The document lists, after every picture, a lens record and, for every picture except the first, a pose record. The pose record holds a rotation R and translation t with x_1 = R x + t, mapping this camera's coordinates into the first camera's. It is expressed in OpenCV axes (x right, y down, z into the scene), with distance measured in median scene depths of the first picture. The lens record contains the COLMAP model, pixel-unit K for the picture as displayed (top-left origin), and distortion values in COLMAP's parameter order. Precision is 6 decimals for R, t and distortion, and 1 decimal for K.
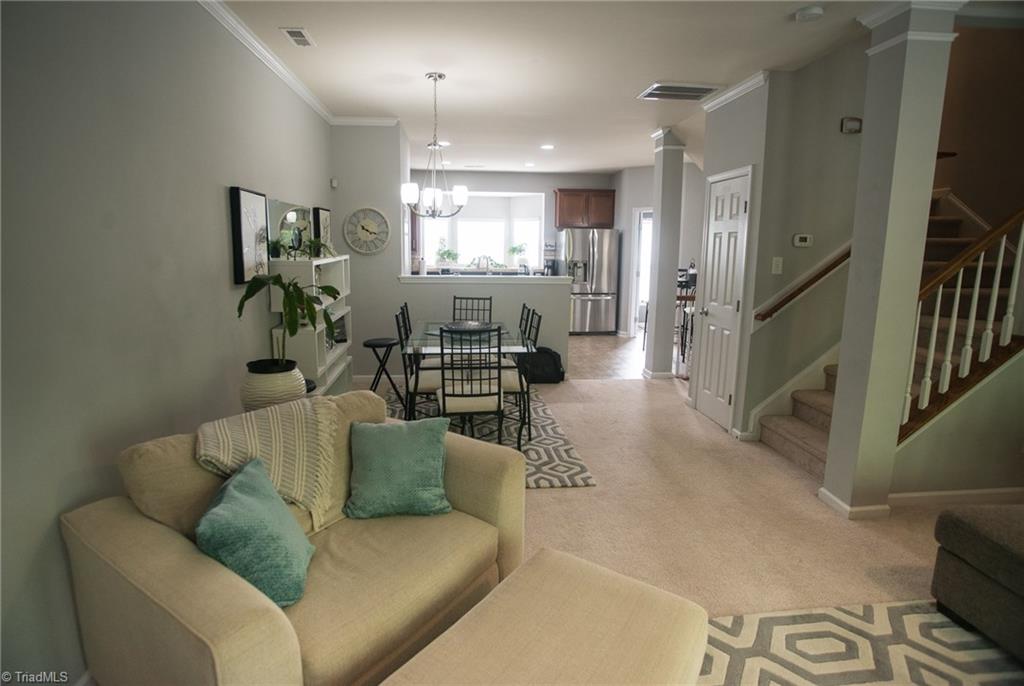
lens RADIAL K [[532.5, 0, 511.0], [0, 532.5, 334.5], [0, 0, 1]] dist [-0.056549, -0.000209]
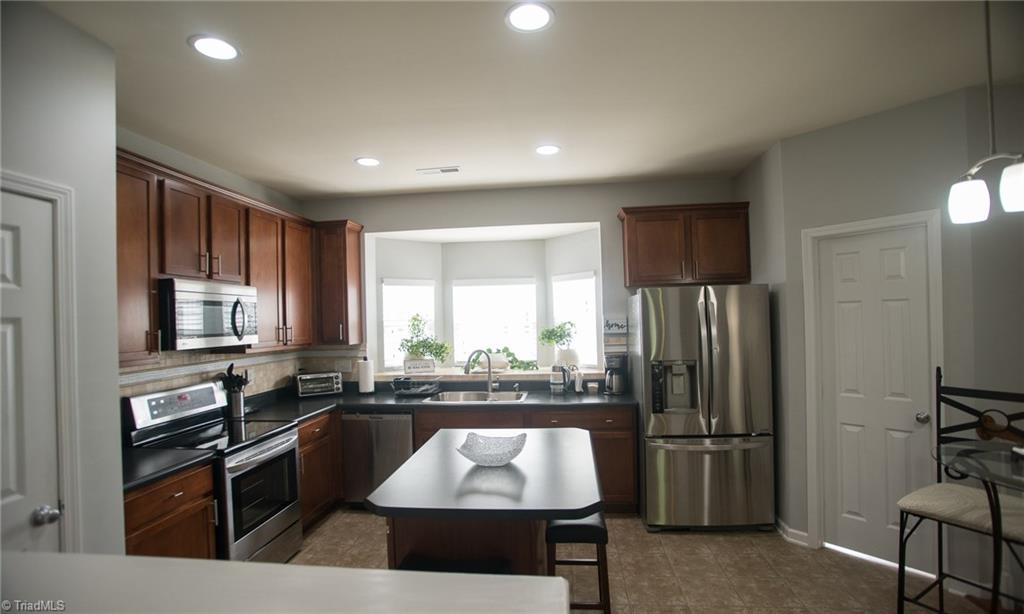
lens RADIAL K [[538.8, 0, 515.2], [0, 538.8, 309.3], [0, 0, 1]] dist [-0.046386, -0.000232]
pose [[0.980081, -0.043102, -0.193863, 0.084813], [0.006834, 0.982906, -0.183979, -0.097268], [0.198479, 0.178990, 0.963623, 0.537711]]
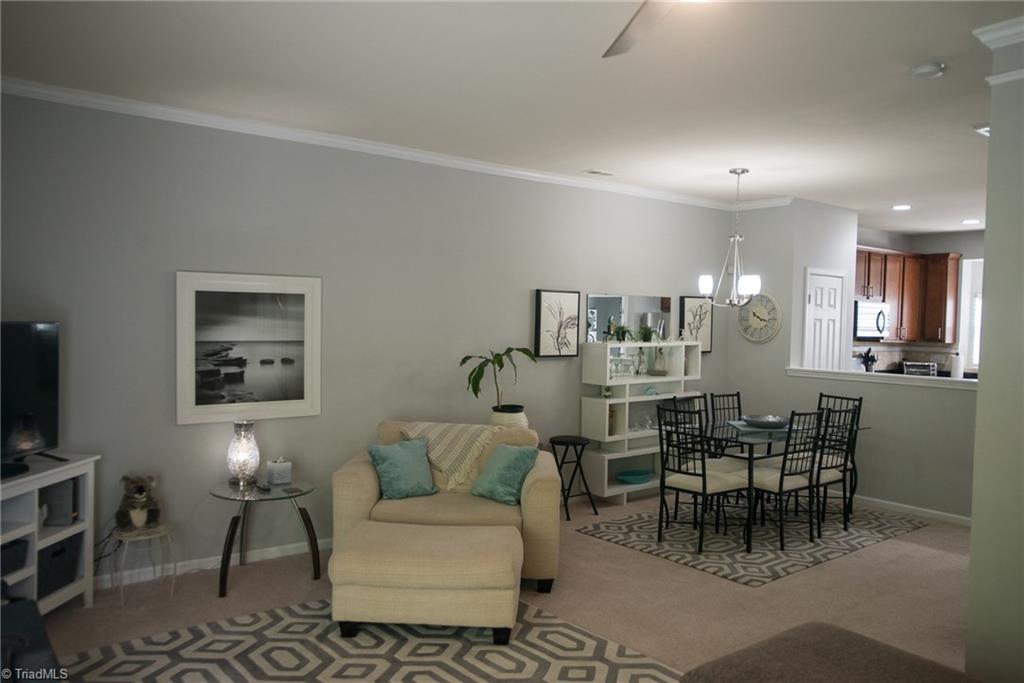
lens RADIAL K [[769.3, 0, 511.2], [0, 769.3, 346.1], [0, 0, 1]] dist [0.005514, 0.001320]
pose [[0.560491, 0.029366, -0.827639, 0.367803], [-0.152209, 0.986000, -0.068094, 0.007892], [0.814053, 0.164140, 0.557114, -0.064873]]
